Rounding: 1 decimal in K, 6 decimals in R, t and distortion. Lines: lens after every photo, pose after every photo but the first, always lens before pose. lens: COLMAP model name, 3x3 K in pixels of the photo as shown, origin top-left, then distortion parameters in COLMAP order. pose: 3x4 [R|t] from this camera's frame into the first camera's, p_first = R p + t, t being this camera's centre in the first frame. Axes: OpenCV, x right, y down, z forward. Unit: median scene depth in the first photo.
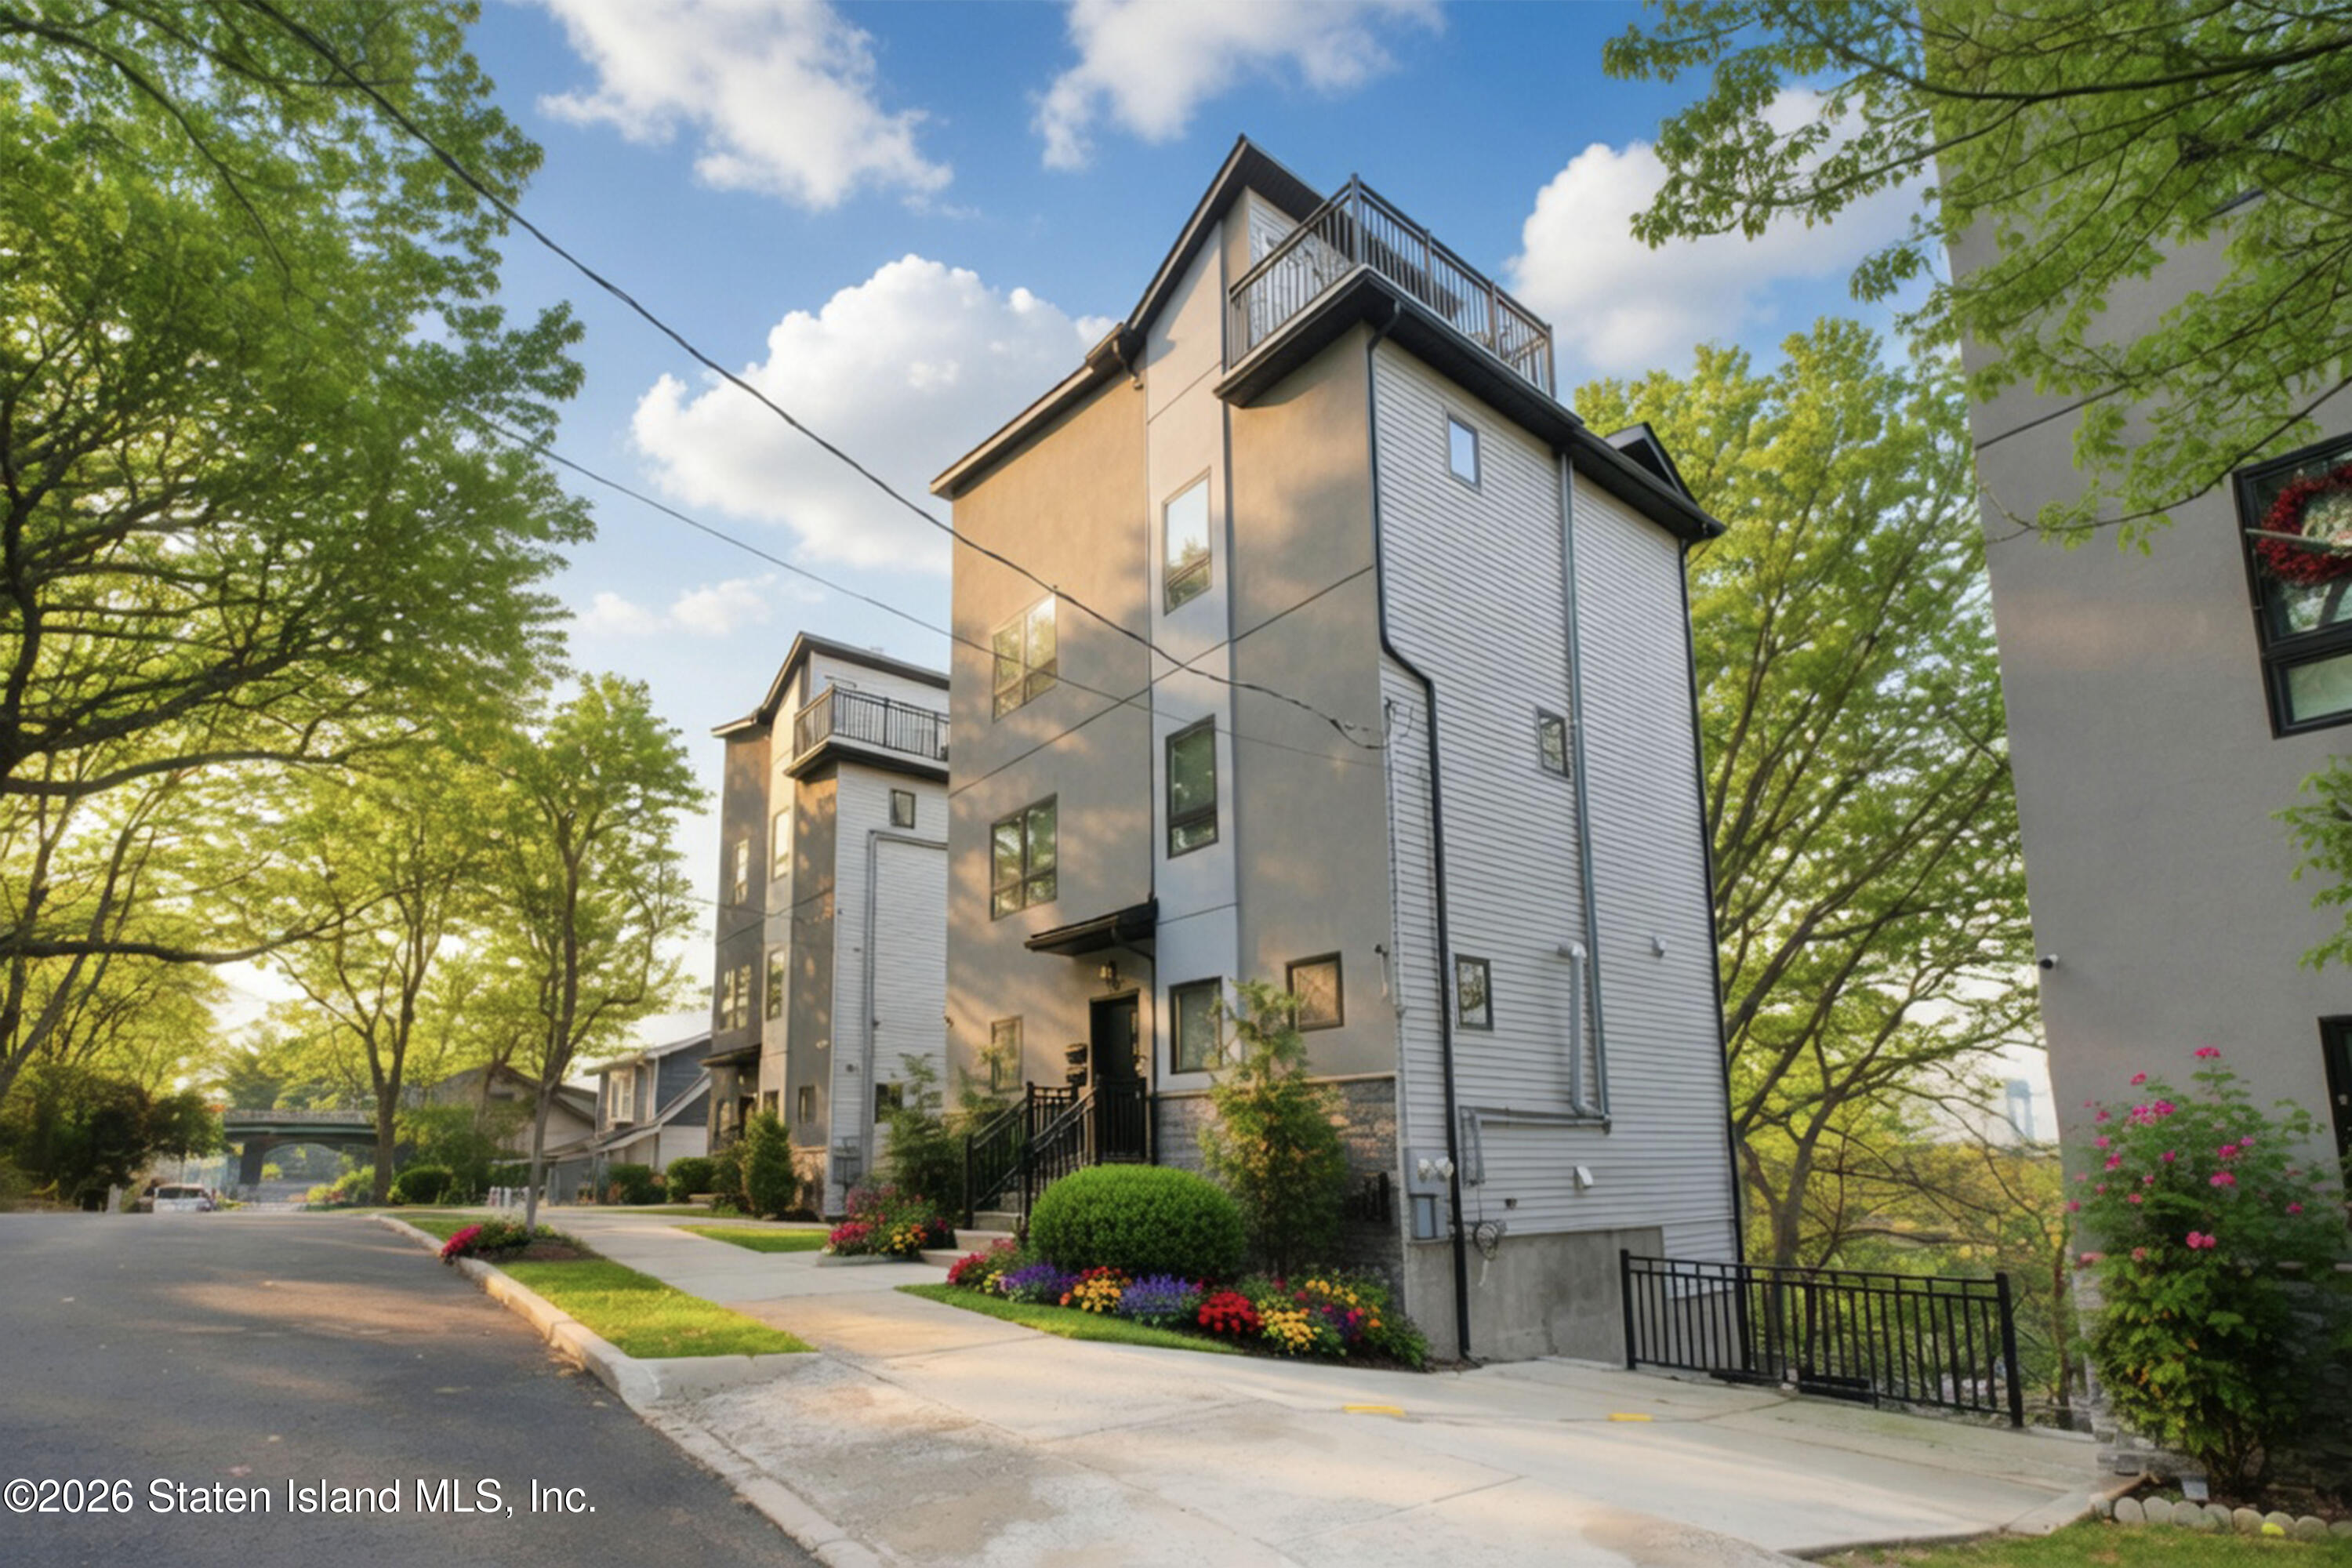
lens RADIAL K [[1046.3, 0, 1176.0], [0, 1046.3, 784.0], [0, 0, 1]] dist [-0.002715, 0.000214]
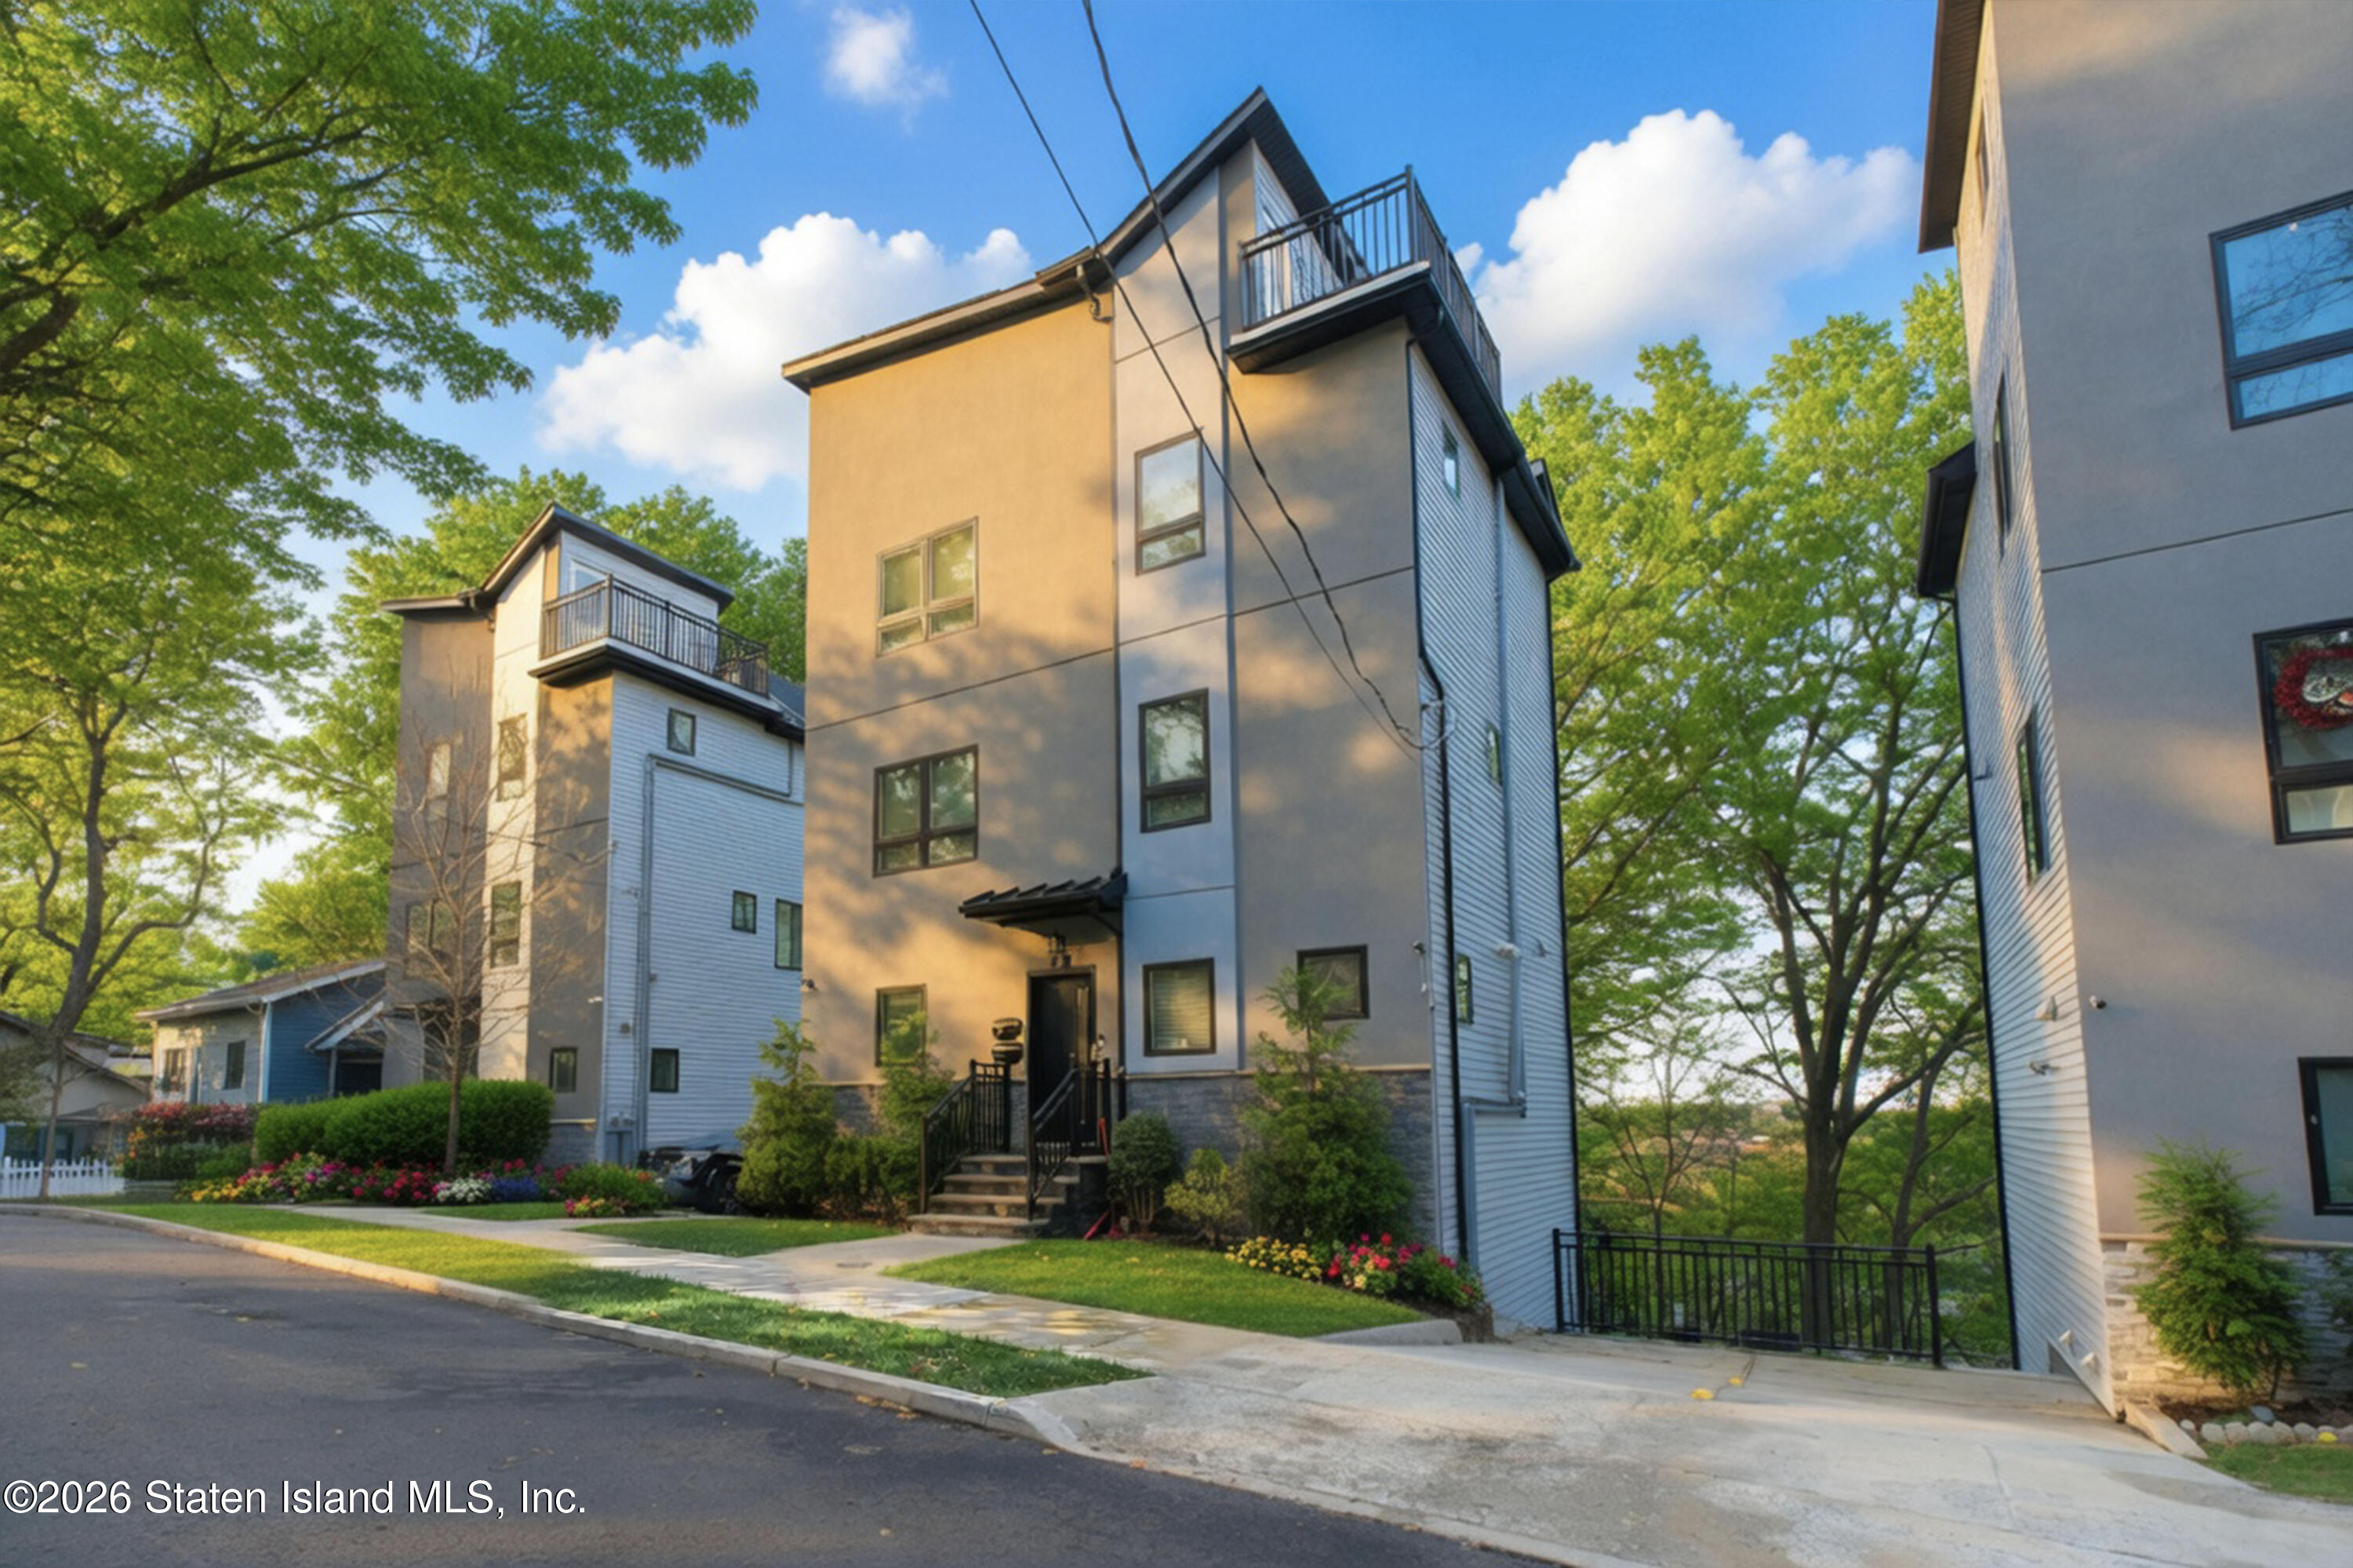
lens RADIAL K [[1095.5, 0, 1093.0], [0, 1095.5, 774.3], [0, 0, 1]] dist [-0.001381, -0.001049]
pose [[0.950291, 0.098295, 0.295439, -0.354113], [-0.110157, 0.993631, 0.023732, -0.000128], [-0.291224, -0.055097, 0.955067, 0.058070]]
